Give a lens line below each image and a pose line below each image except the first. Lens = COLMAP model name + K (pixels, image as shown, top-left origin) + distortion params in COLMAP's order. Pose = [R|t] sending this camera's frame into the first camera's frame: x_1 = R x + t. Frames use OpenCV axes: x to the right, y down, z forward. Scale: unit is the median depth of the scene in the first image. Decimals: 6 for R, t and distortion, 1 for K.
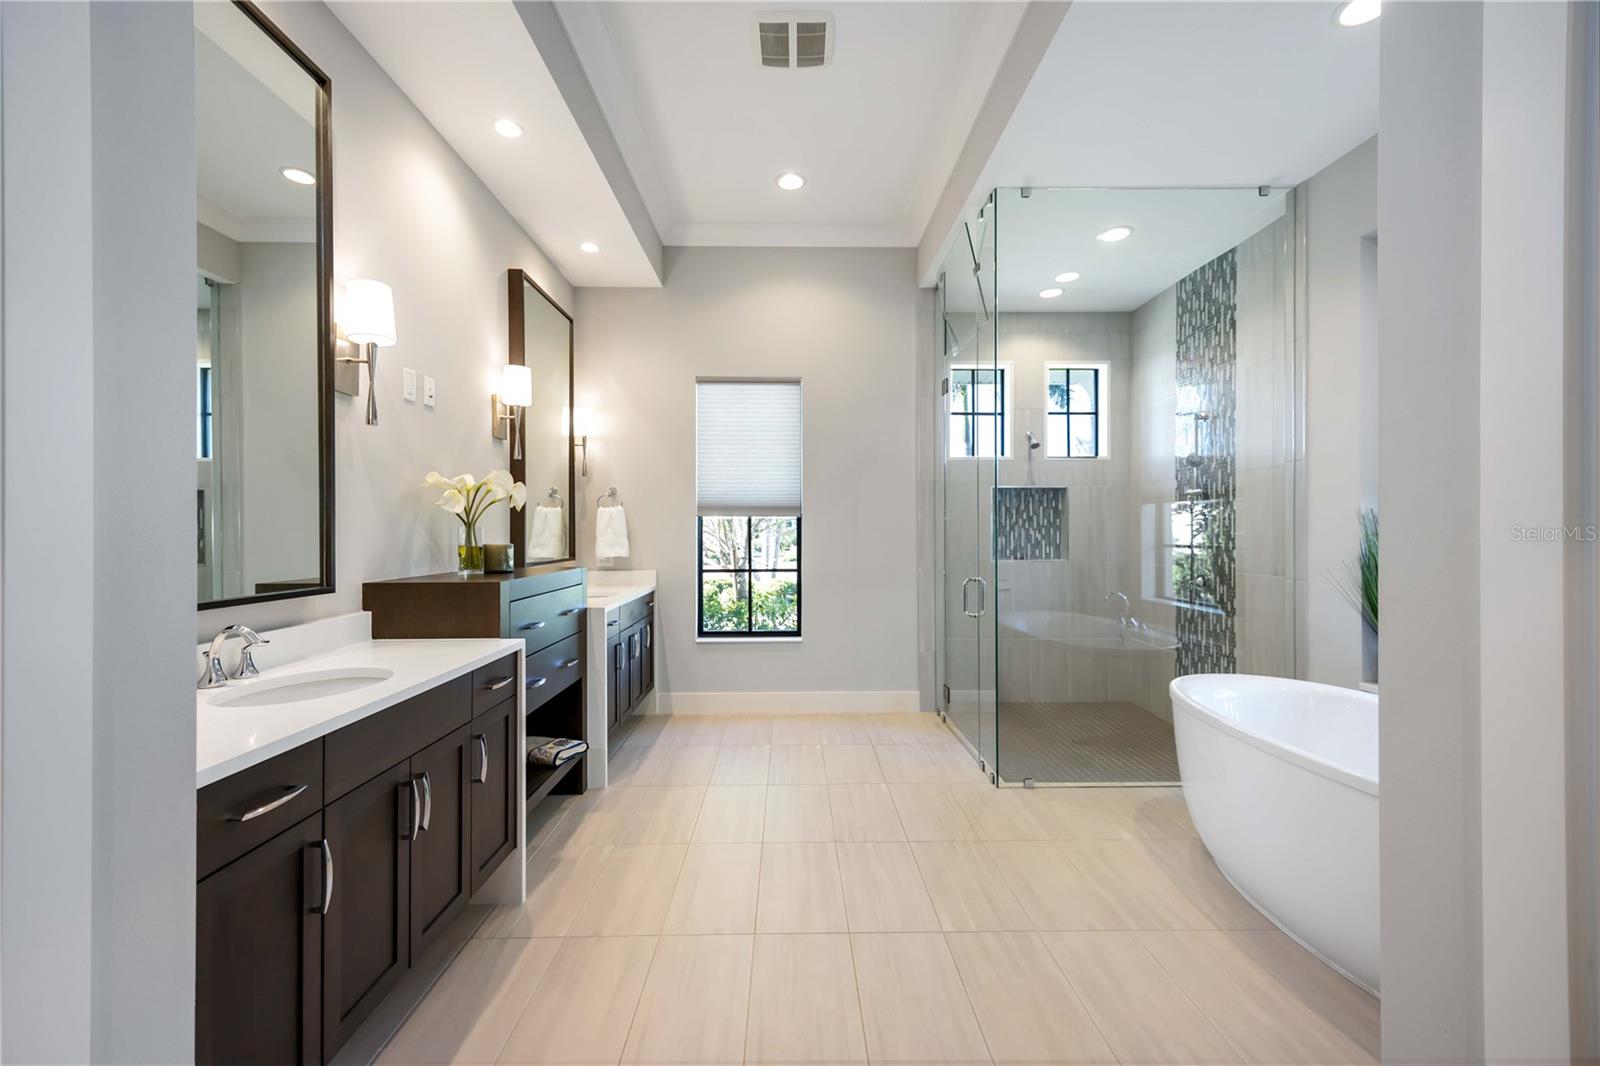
lens RADIAL K [[667.5, 0, 801.3], [0, 667.5, 529.1], [0, 0, 1]] dist [0.002028, 0.000098]
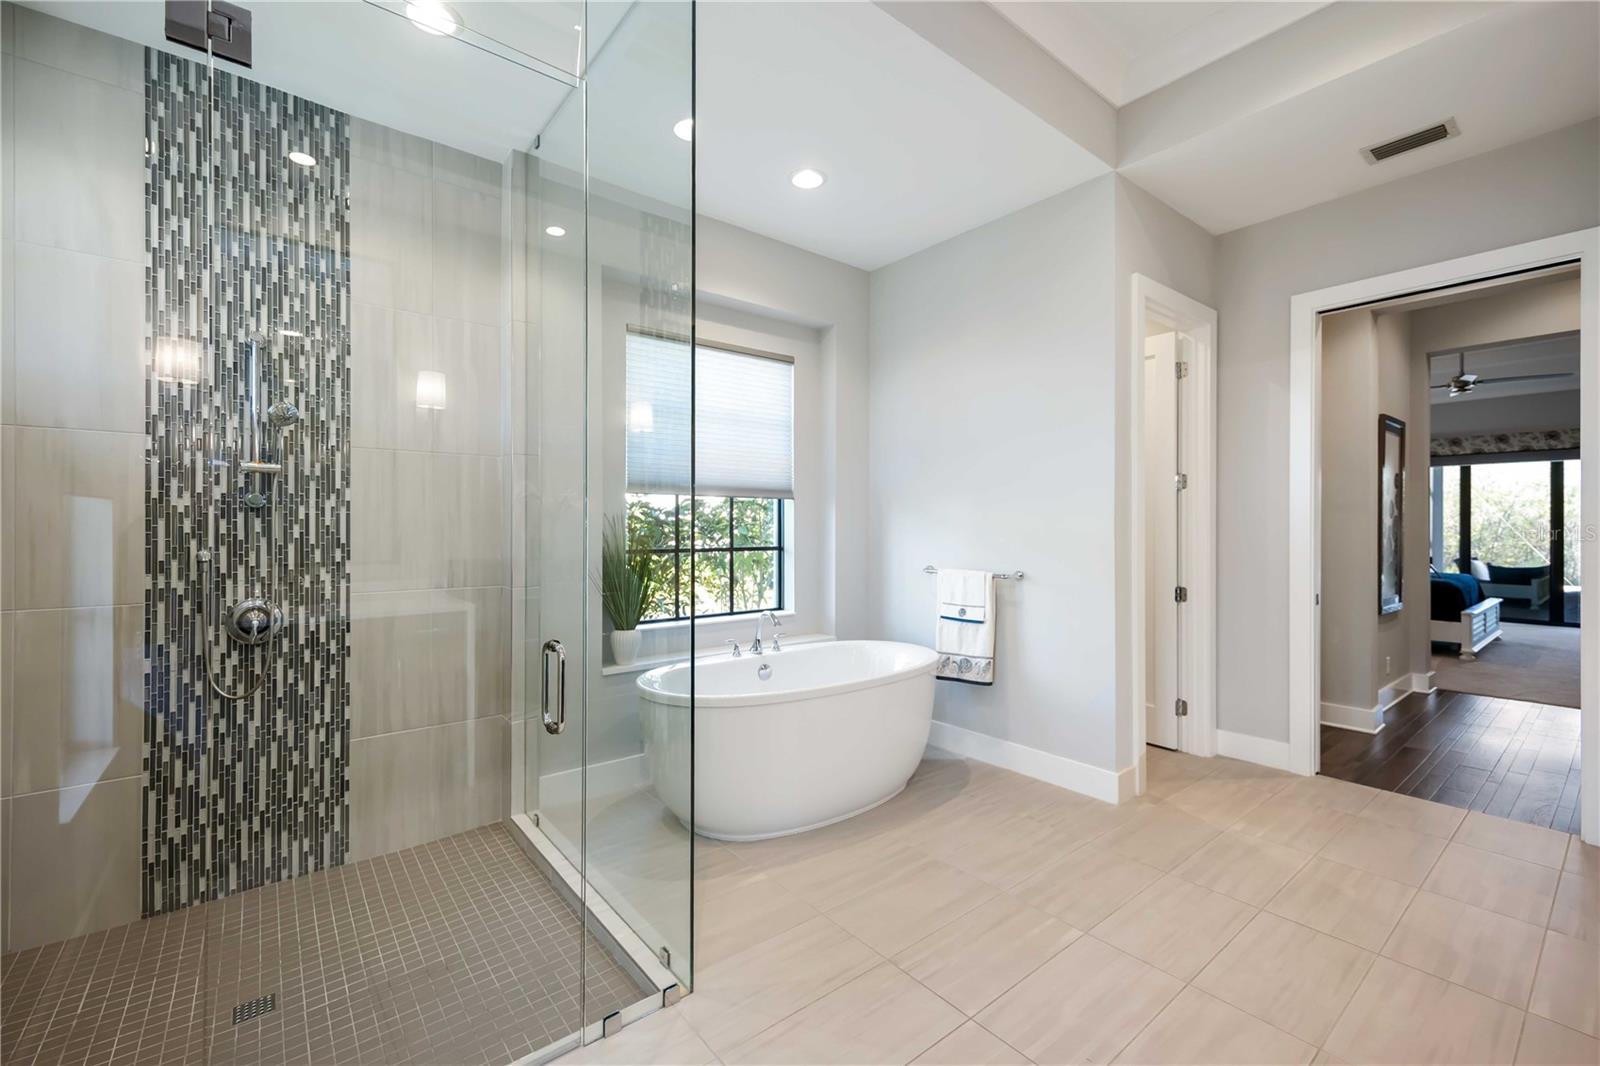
lens RADIAL K [[667.5, 0, 800.6], [0, 667.5, 531.3], [0, 0, 1]] dist [0.002028, 0.000098]
pose [[-0.618417, 0.003081, 0.785844, -0.165660], [0.003767, 0.999992, -0.000956, 0.003024], [-0.785841, 0.002368, -0.618424, 1.043868]]
